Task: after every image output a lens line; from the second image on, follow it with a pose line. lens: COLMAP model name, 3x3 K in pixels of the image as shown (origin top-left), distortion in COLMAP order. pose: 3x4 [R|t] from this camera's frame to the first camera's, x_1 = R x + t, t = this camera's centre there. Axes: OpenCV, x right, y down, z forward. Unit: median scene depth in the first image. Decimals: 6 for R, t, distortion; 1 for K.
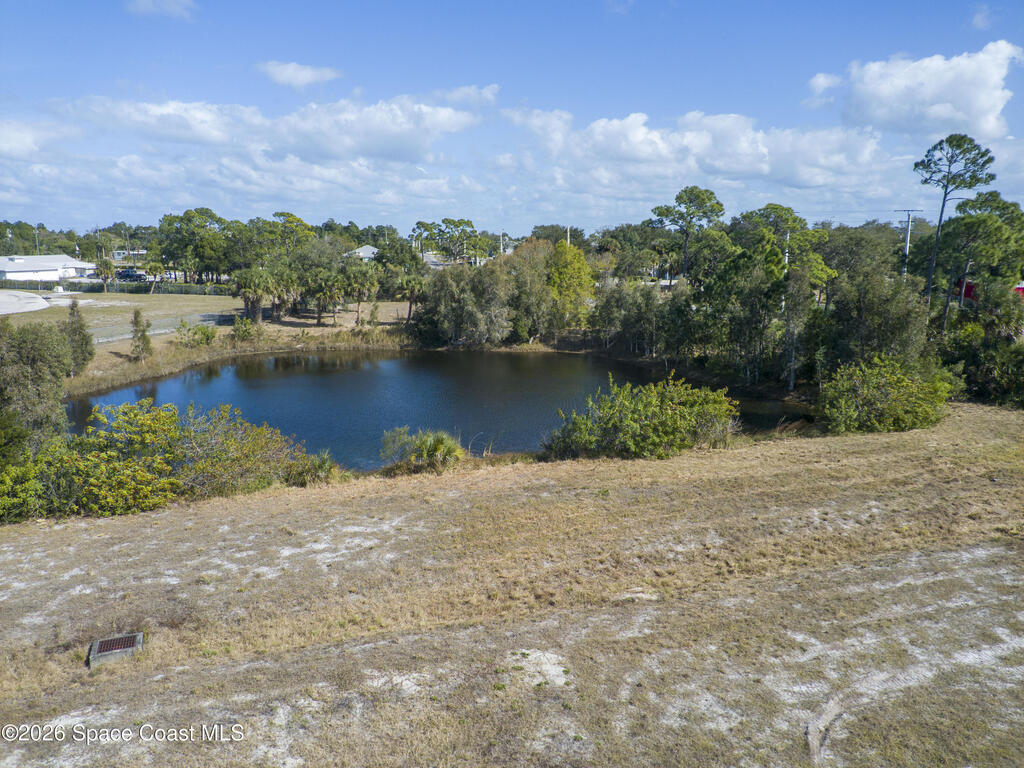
lens RADIAL K [[748.1, 0, 512.0], [0, 748.1, 384.0], [0, 0, 1]] dist [0.092335, -0.125902]
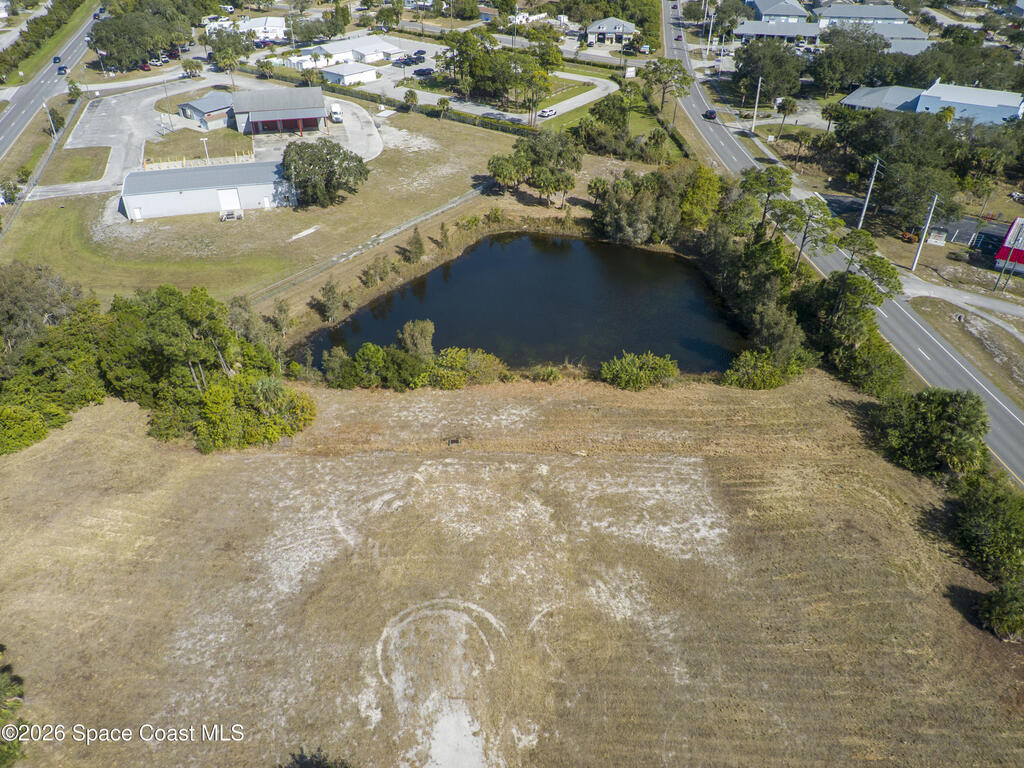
lens RADIAL K [[748.1, 0, 512.0], [0, 748.1, 384.0], [0, 0, 1]] dist [0.092335, -0.125902]
pose [[0.942670, 0.185721, -0.277275, 0.374513], [-0.057550, 0.908863, 0.413106, -0.712148], [0.328727, -0.373465, 0.867446, -1.015237]]
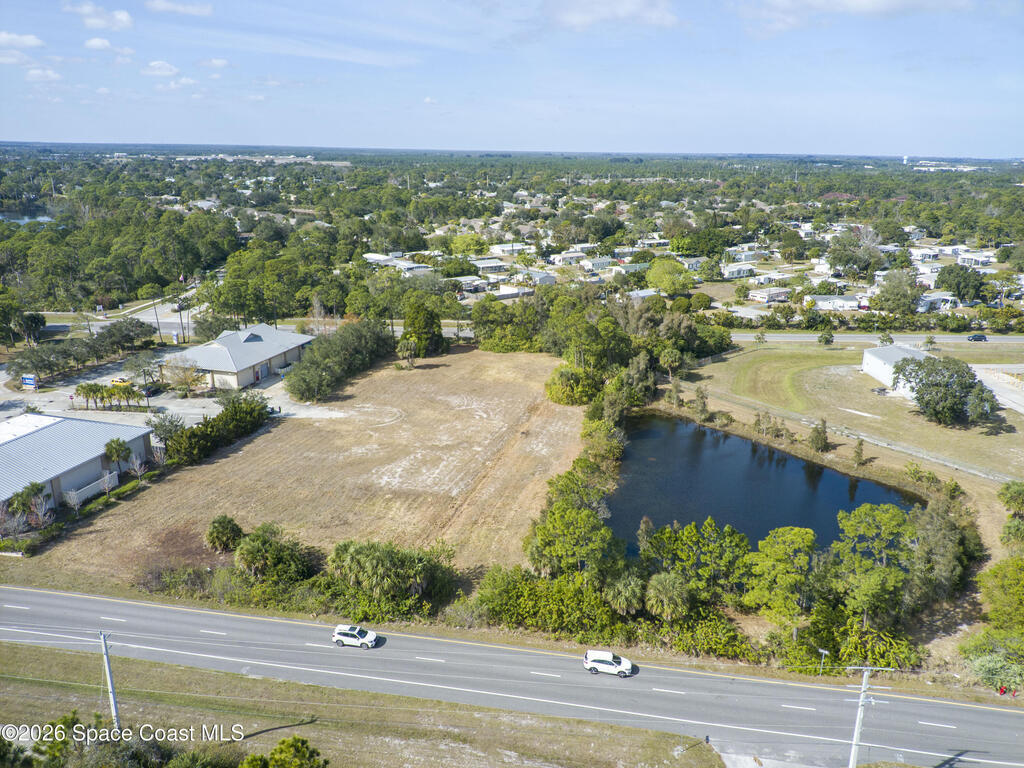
lens RADIAL K [[748.1, 0, 512.0], [0, 748.1, 384.0], [0, 0, 1]] dist [0.092335, -0.125902]
pose [[-0.569520, 0.229905, -0.789171, 1.869483], [-0.175878, 0.903769, 0.390216, -1.048919], [0.802941, 0.361034, -0.474279, 1.569409]]
